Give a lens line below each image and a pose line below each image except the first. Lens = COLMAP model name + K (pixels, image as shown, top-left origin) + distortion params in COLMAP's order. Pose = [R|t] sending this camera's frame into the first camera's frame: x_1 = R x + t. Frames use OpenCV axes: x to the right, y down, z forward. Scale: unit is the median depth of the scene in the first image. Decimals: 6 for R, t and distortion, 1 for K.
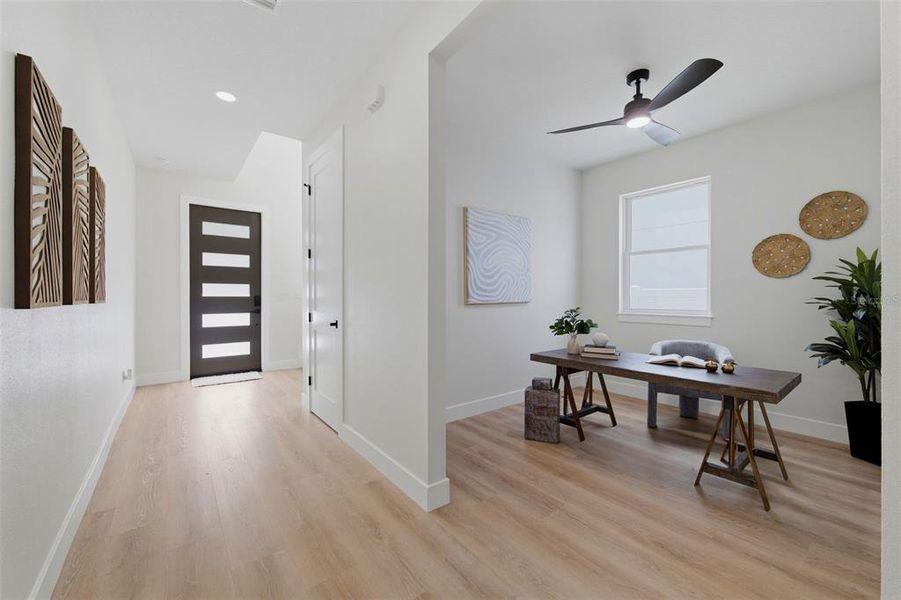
lens RADIAL K [[357.1, 0, 452.1], [0, 357.1, 295.6], [0, 0, 1]] dist [-0.001253, 0.000272]
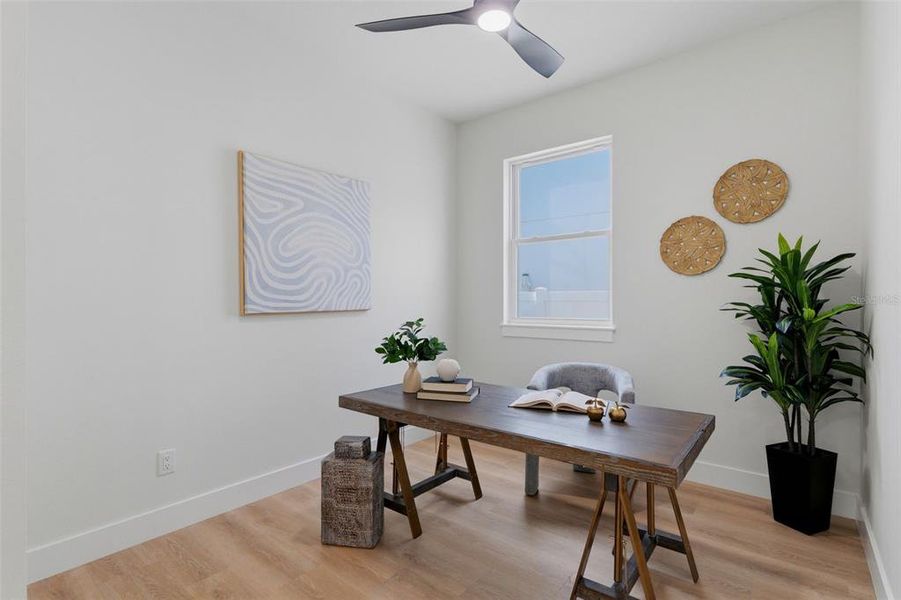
lens RADIAL K [[438.1, 0, 451.6], [0, 438.1, 297.7], [0, 0, 1]] dist [0.000108, 0.000477]
pose [[0.974668, -0.000207, 0.223657, 0.248869], [0.001415, 0.999985, -0.005245, 0.000142], [-0.223652, 0.005428, 0.974654, 0.244596]]
